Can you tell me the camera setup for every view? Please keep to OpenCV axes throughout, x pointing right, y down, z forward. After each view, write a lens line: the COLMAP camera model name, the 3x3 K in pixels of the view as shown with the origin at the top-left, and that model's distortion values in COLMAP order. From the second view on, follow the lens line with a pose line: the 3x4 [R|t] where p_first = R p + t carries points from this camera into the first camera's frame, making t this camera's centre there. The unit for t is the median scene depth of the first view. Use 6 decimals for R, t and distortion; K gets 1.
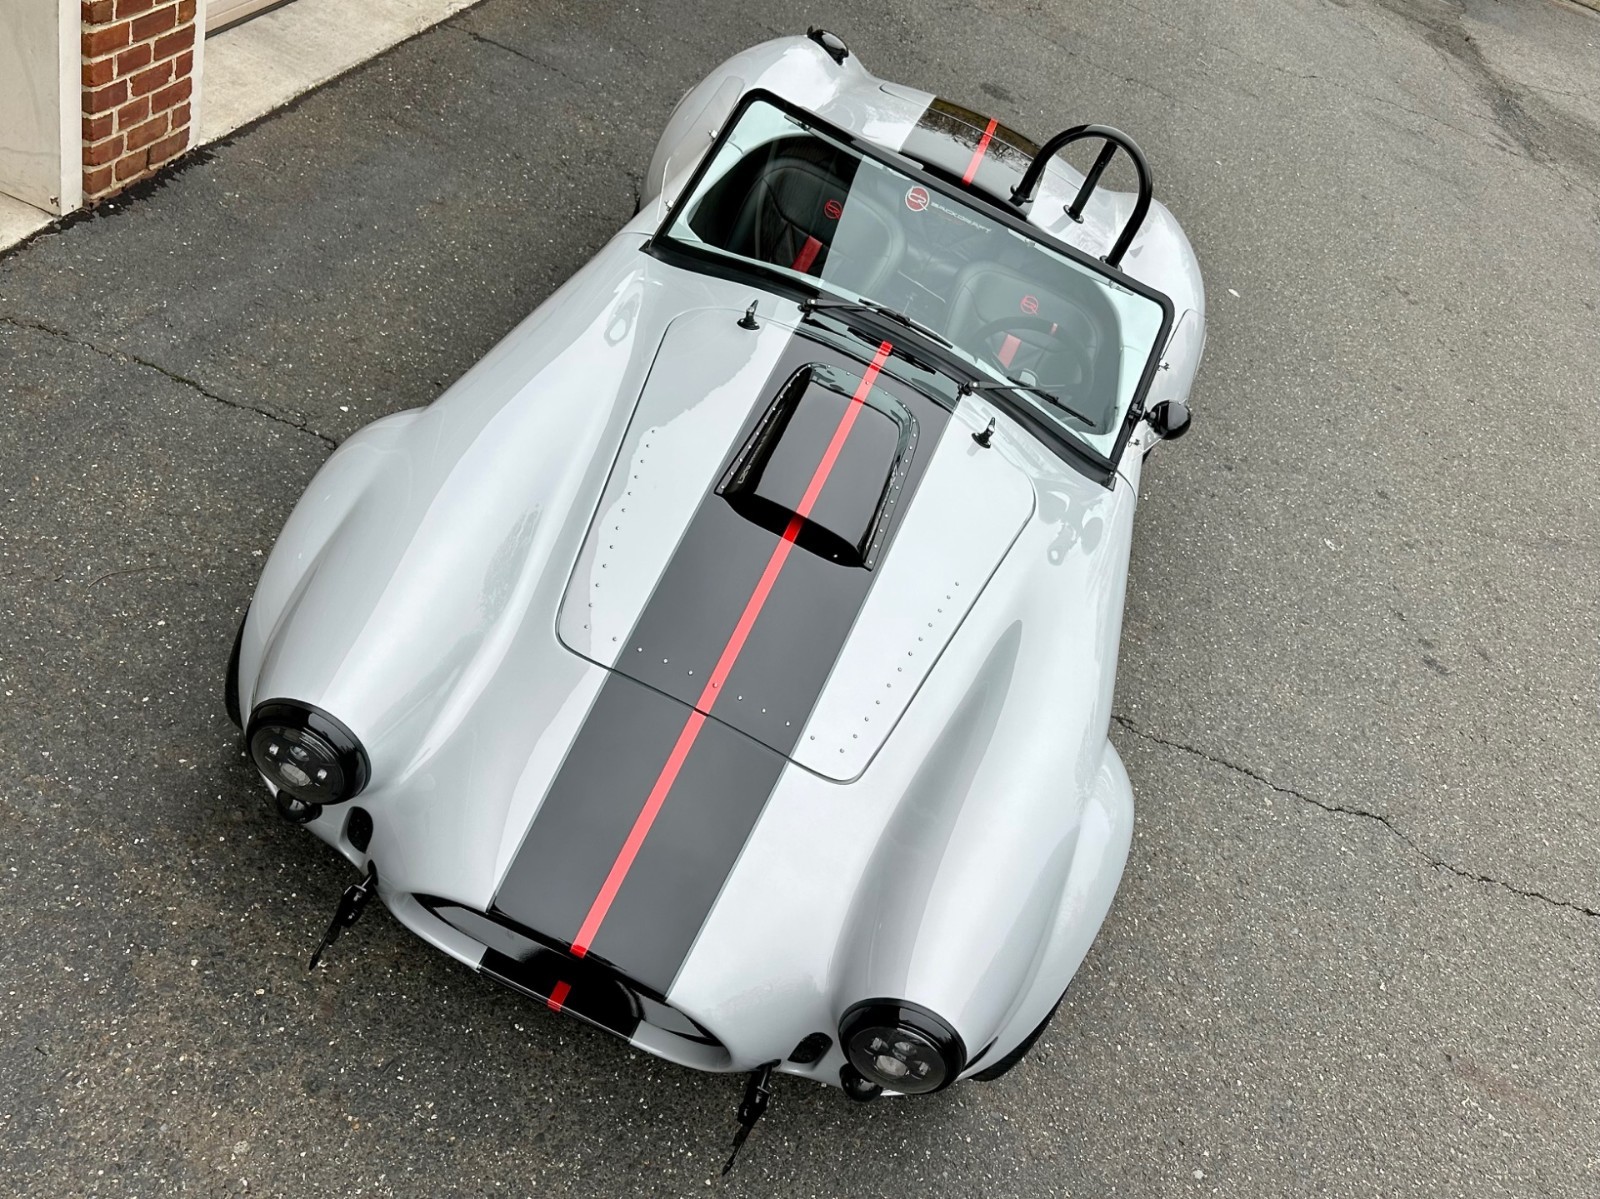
lens RADIAL K [[1458.5, 0, 820.5], [0, 1458.5, 587.5], [0, 0, 1]] dist [0.055201, -0.104168]
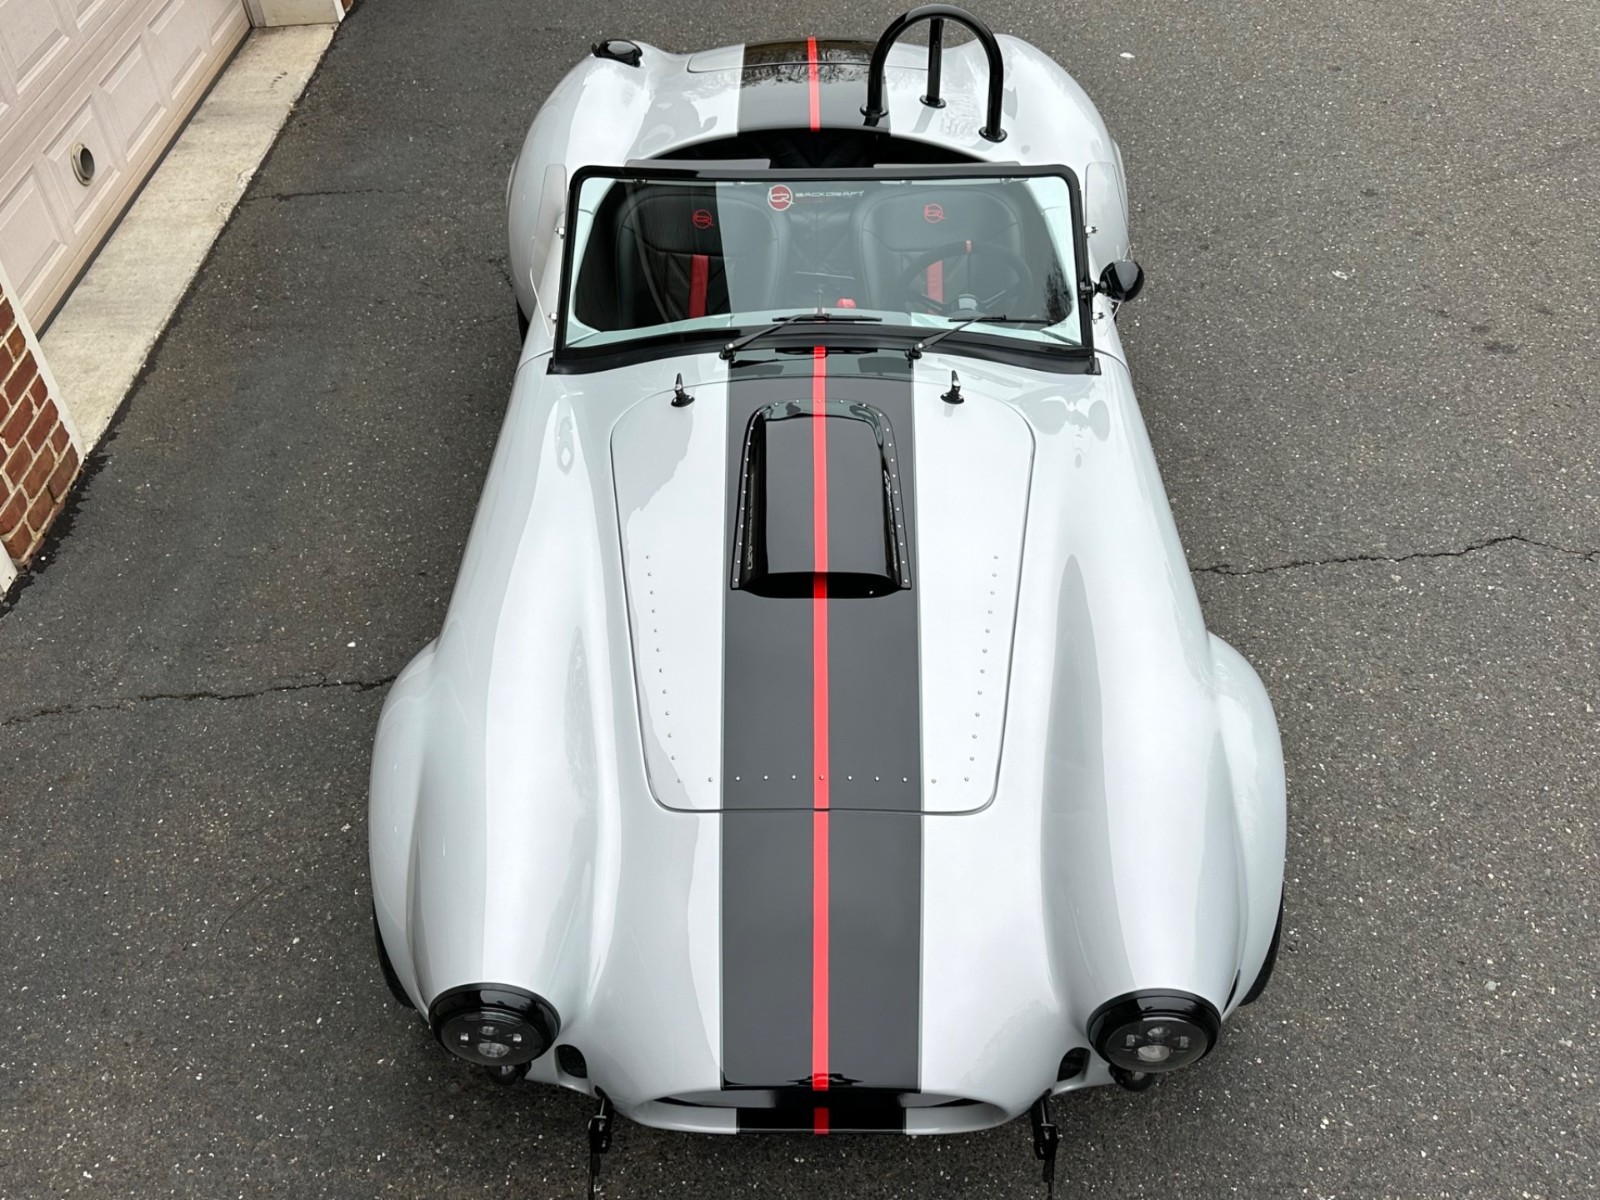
lens RADIAL K [[1605.1, 0, 797.8], [0, 1605.1, 572.0], [0, 0, 1]] dist [0.012906, 0.000000]
pose [[0.893230, -0.445667, -0.059341, 0.028940], [0.447874, 0.893571, 0.030649, -0.072097], [0.039367, -0.053954, 0.997767, -0.056288]]
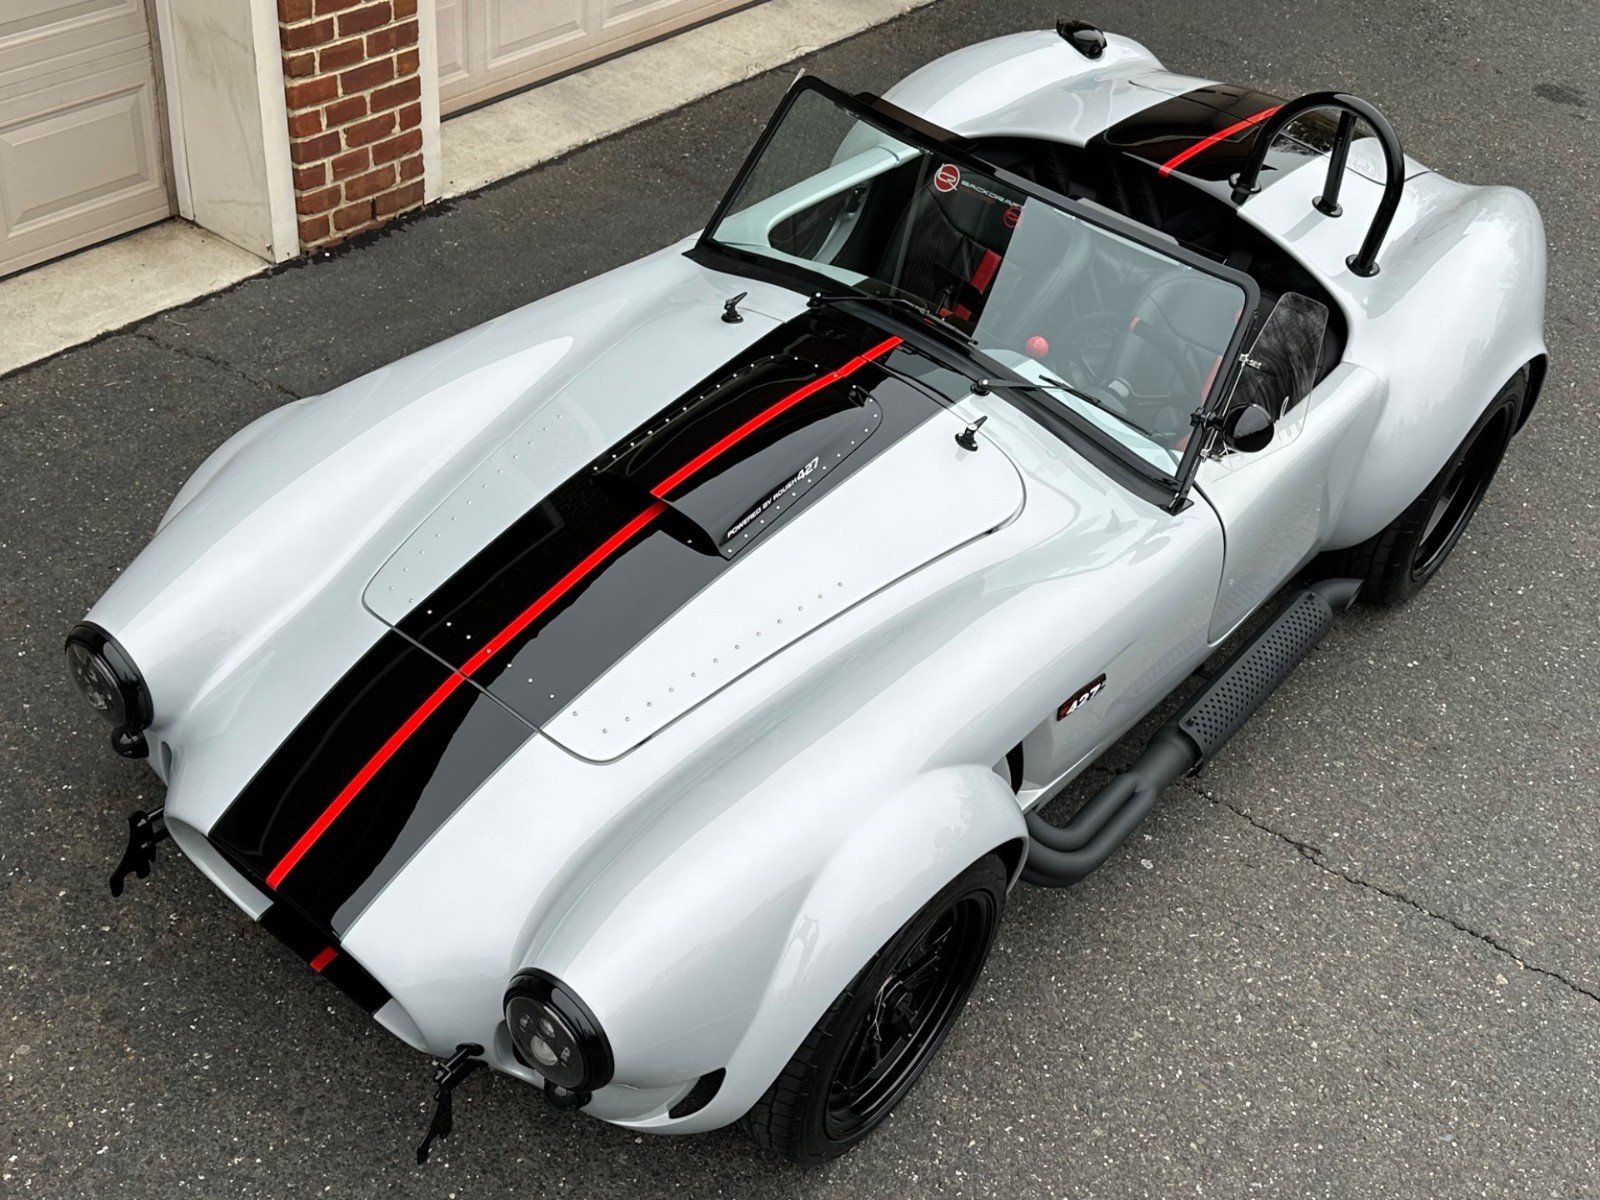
lens RADIAL K [[1942.3, 0, 744.7], [0, 1942.3, 568.4], [0, 0, 1]] dist [0.048726, 0.000000]
pose [[0.889969, 0.024472, -0.455363, 0.479471], [-0.087304, 0.989232, -0.117466, 0.108700], [0.447585, 0.144297, 0.882523, -0.041837]]
